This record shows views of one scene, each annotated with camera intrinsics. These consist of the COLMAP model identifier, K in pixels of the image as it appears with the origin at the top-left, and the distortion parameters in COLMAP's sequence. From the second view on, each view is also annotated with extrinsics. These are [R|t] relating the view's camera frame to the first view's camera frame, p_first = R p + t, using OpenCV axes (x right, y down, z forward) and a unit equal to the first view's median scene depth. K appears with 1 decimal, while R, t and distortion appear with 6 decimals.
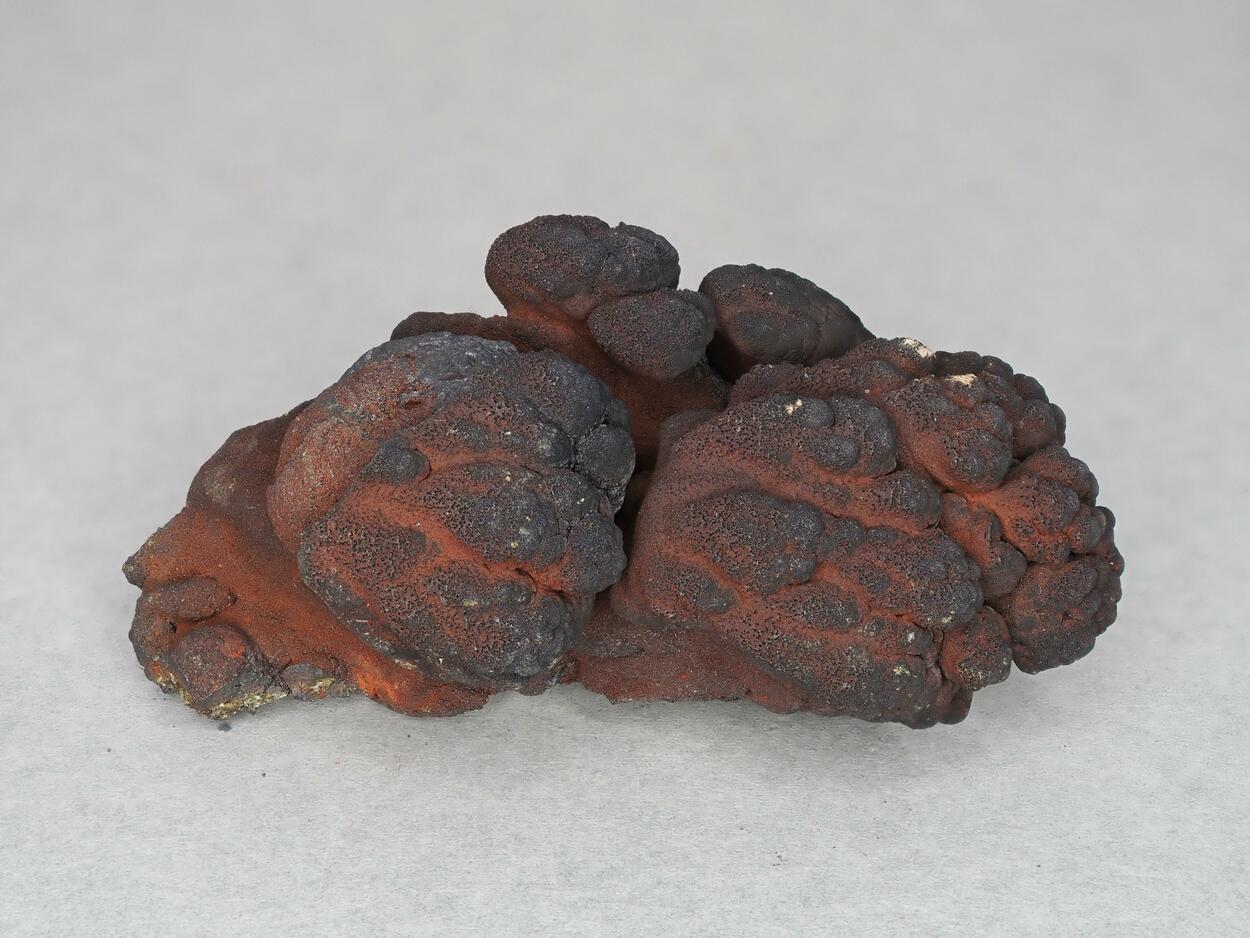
lens RADIAL K [[2178.5, 0, 621.5], [0, 2178.5, 489.8], [0, 0, 1]] dist [-0.047141, 0.000000]
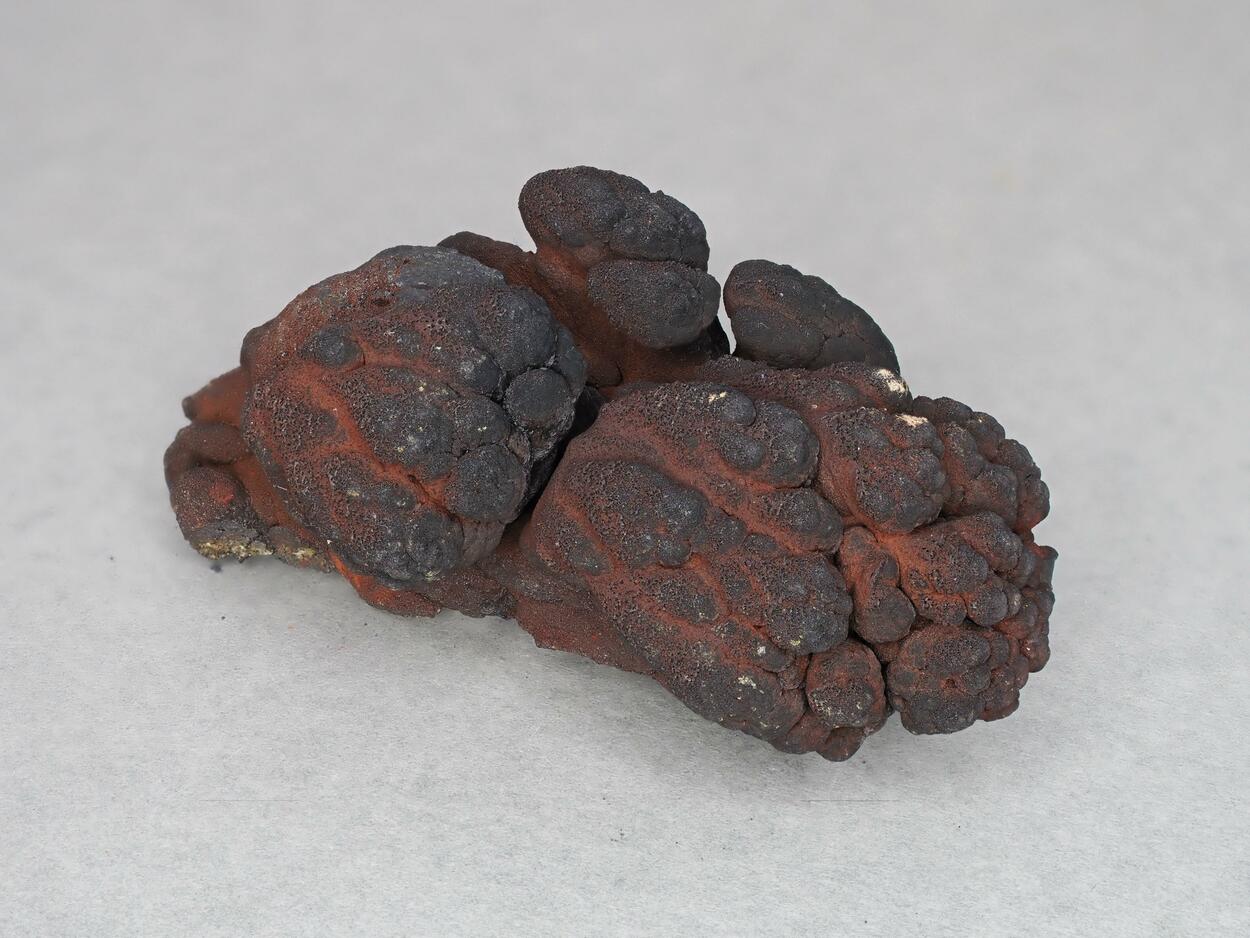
lens RADIAL K [[2178.5, 0, 602.4], [0, 2178.5, 433.1], [0, 0, 1]] dist [-0.047141, 0.000000]
pose [[0.927722, 0.261995, -0.265877, 0.294953], [-0.270004, 0.962836, 0.006654, -0.014271], [0.257740, 0.065615, 0.963984, 0.019716]]
